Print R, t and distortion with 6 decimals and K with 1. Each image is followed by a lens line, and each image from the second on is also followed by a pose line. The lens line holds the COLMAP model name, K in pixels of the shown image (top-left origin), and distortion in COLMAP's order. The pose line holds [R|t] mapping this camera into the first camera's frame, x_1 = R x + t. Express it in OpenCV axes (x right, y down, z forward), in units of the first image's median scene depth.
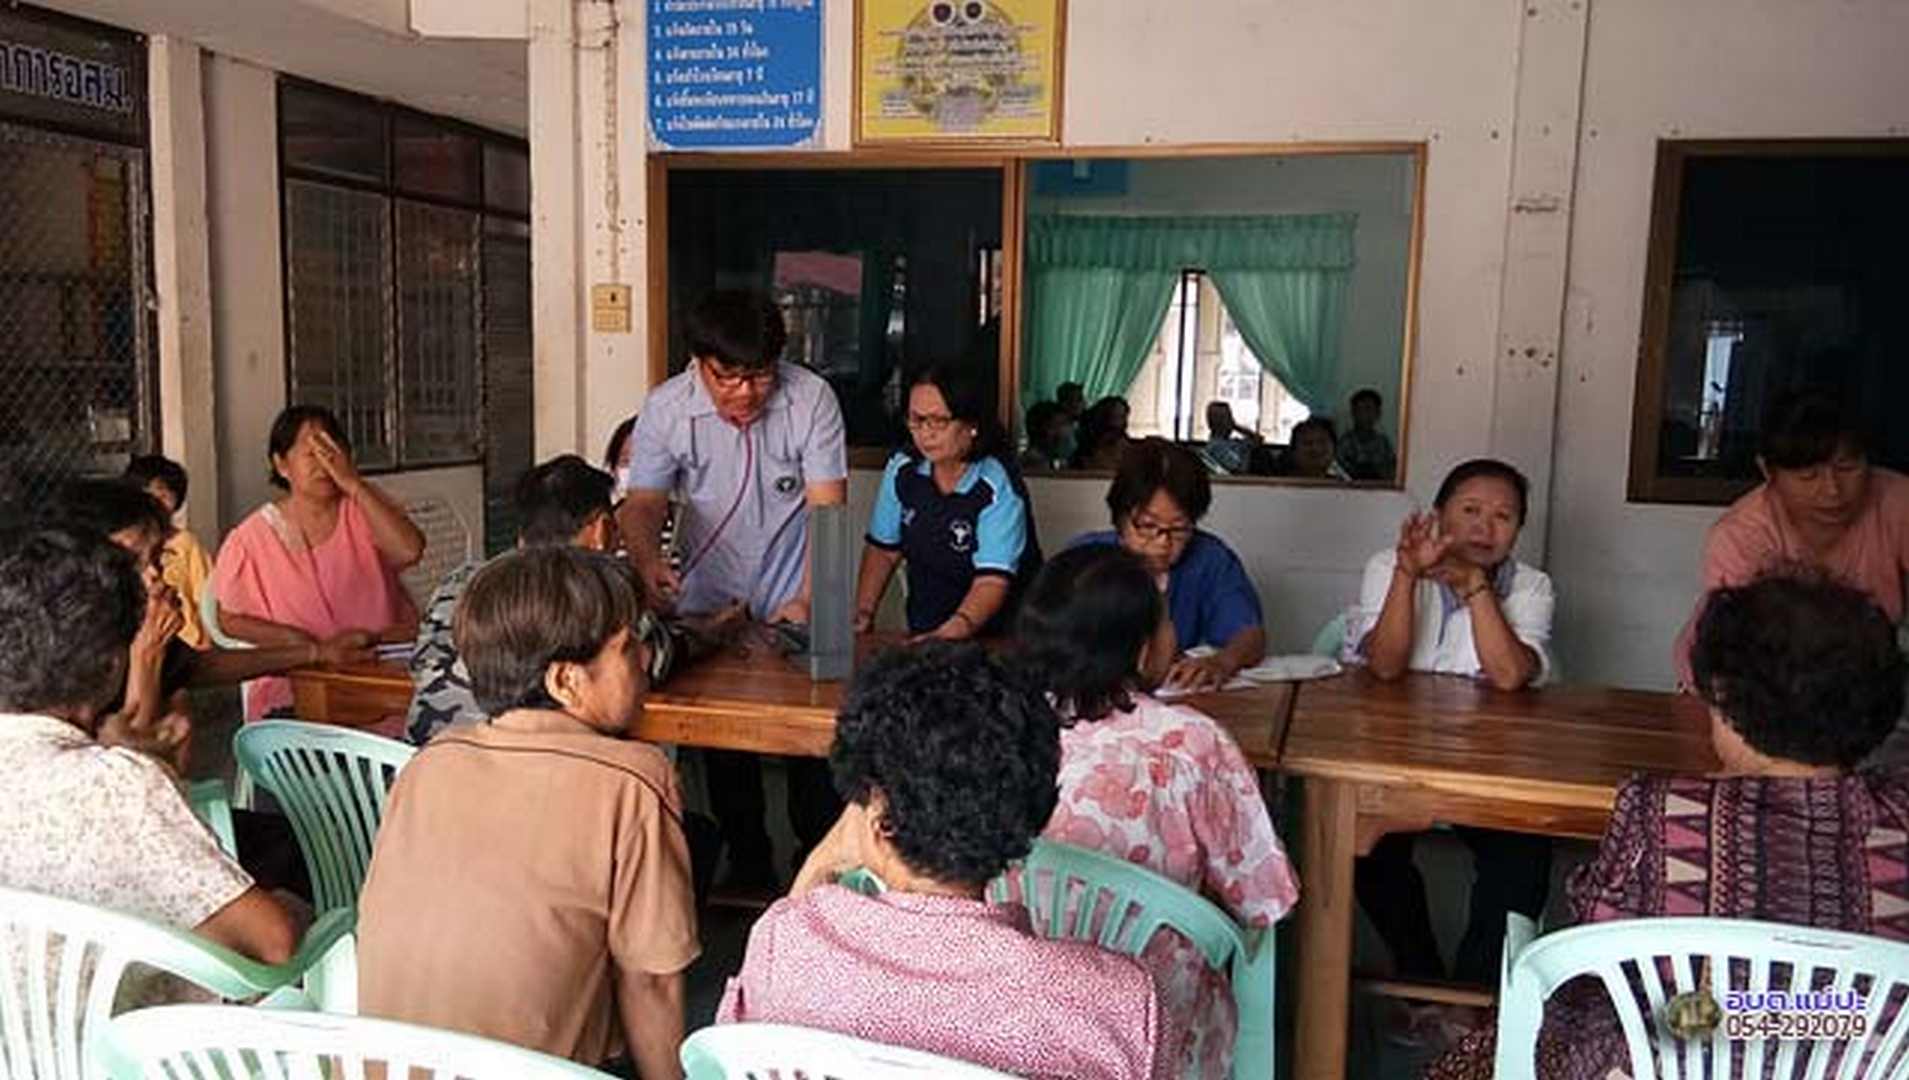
lens RADIAL K [[1488.1, 0, 946.6], [0, 1488.1, 533.4], [0, 0, 1]] dist [0.121079, -0.181235]
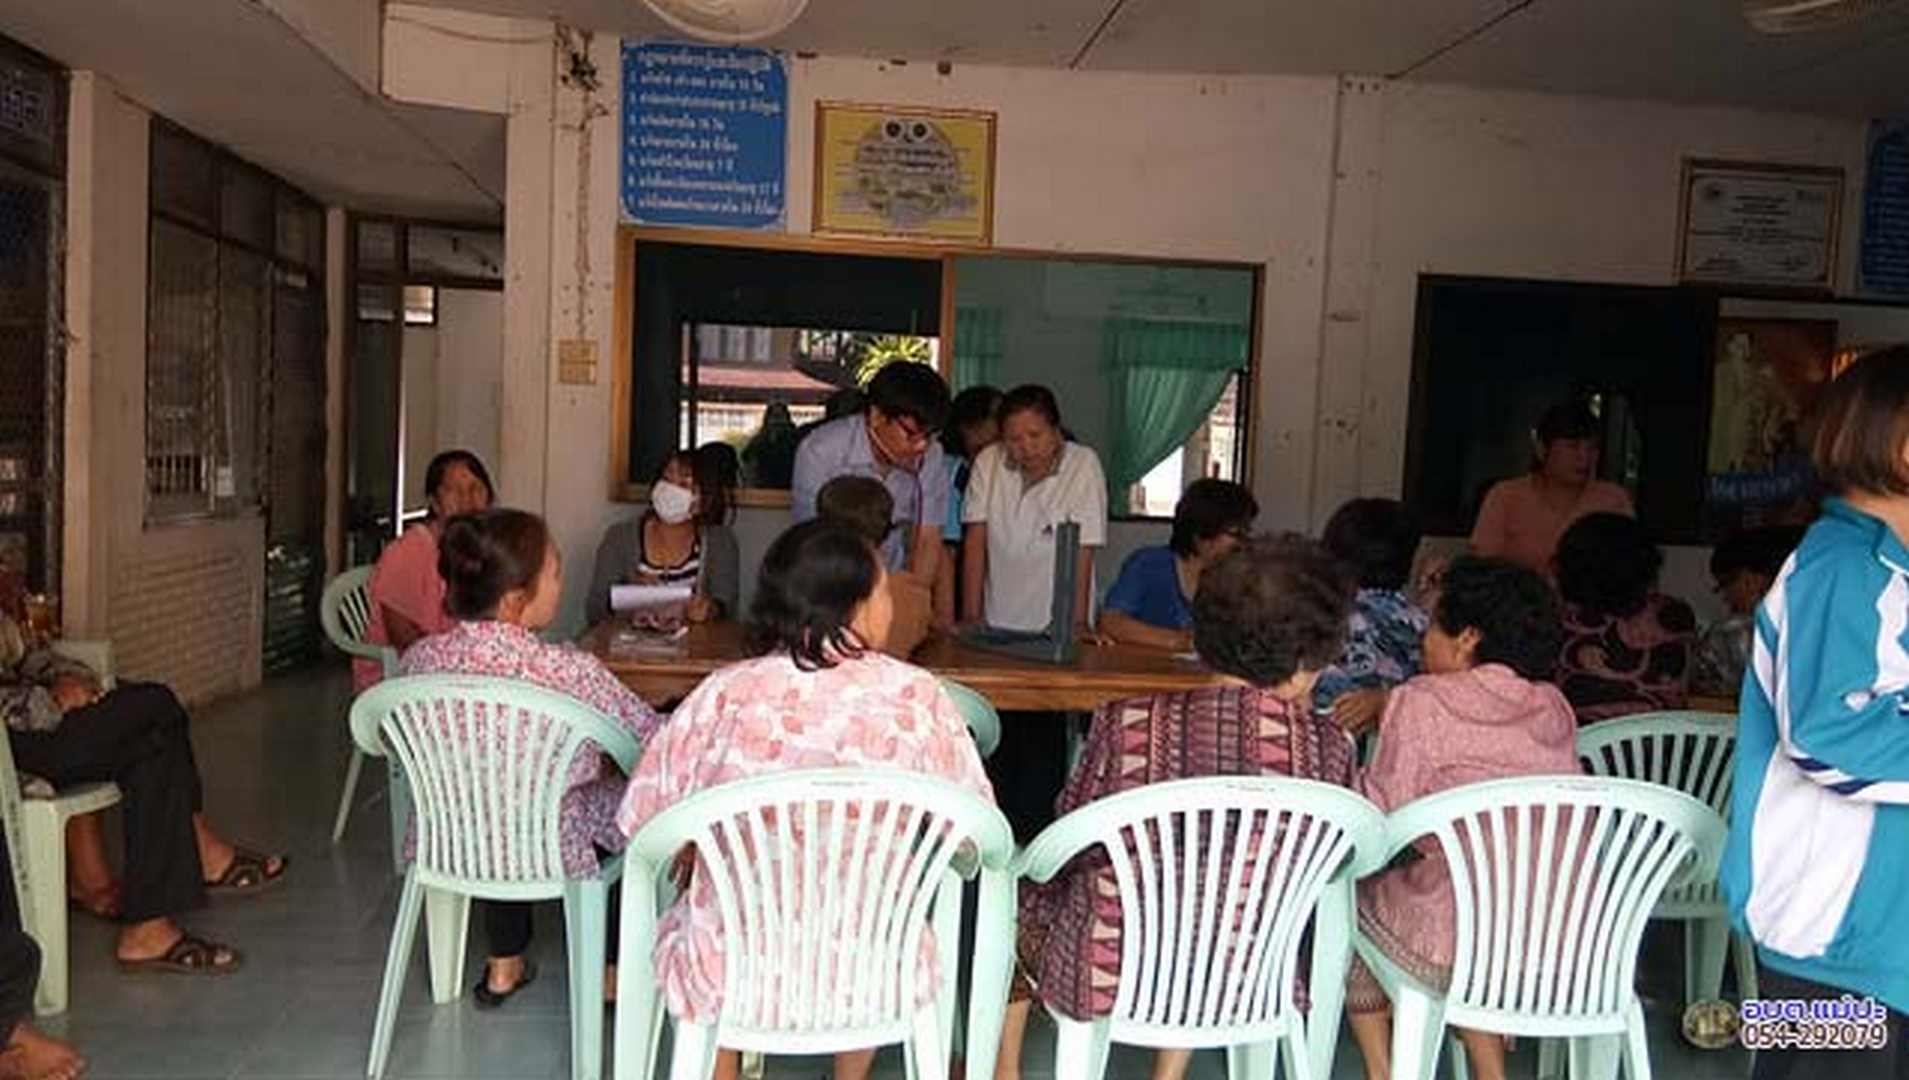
lens RADIAL K [[1491.0, 0, 947.1], [0, 1491.0, 535.1], [0, 0, 1]] dist [0.123615, -0.192556]
pose [[0.935576, -0.000666, 0.353125, -0.368835], [0.019008, 0.998643, -0.048477, 0.034323], [-0.352614, 0.052066, 0.934319, -0.112998]]
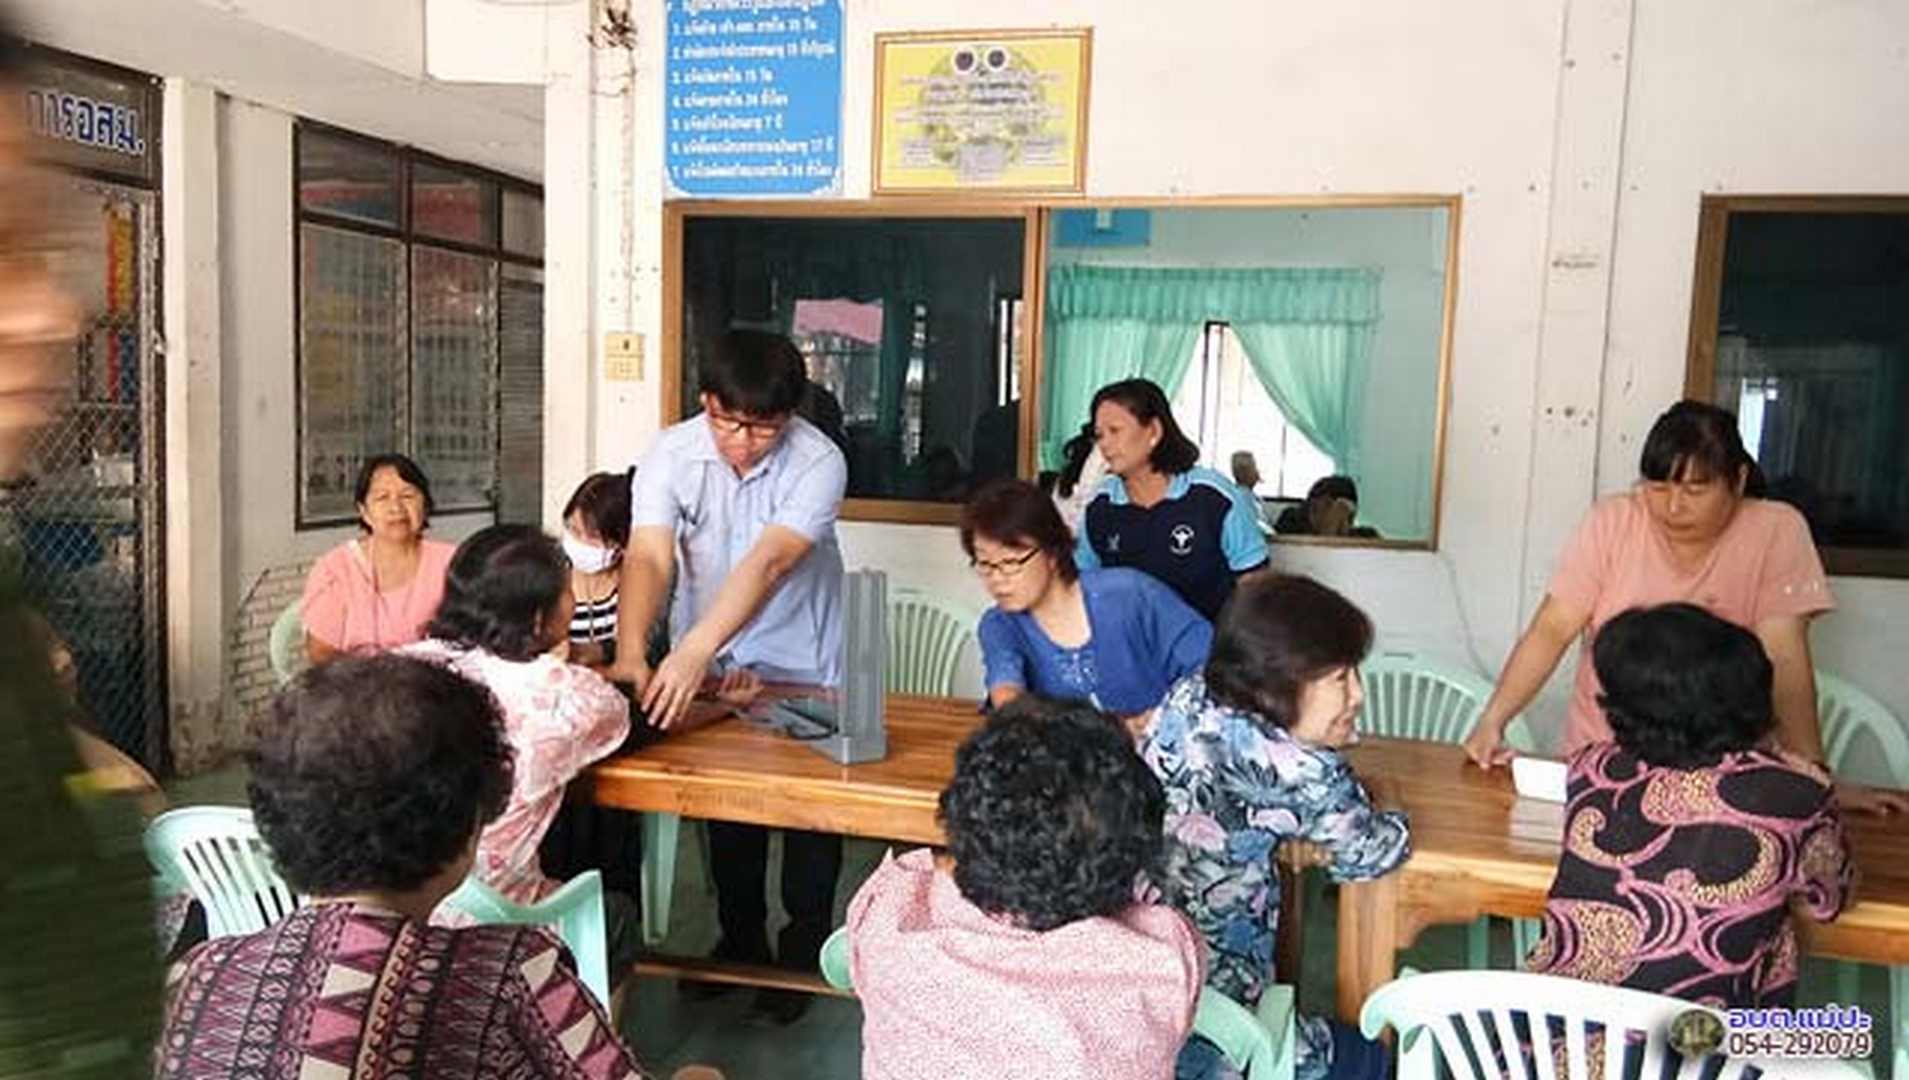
lens RADIAL K [[1488.1, 0, 946.6], [0, 1488.1, 533.4], [0, 0, 1]] dist [0.121079, -0.181235]
pose [[0.999858, 0.011136, -0.012660, 0.001139], [-0.011530, 0.999438, -0.031491, -0.006040], [0.012302, 0.031632, 0.999424, 0.027049]]
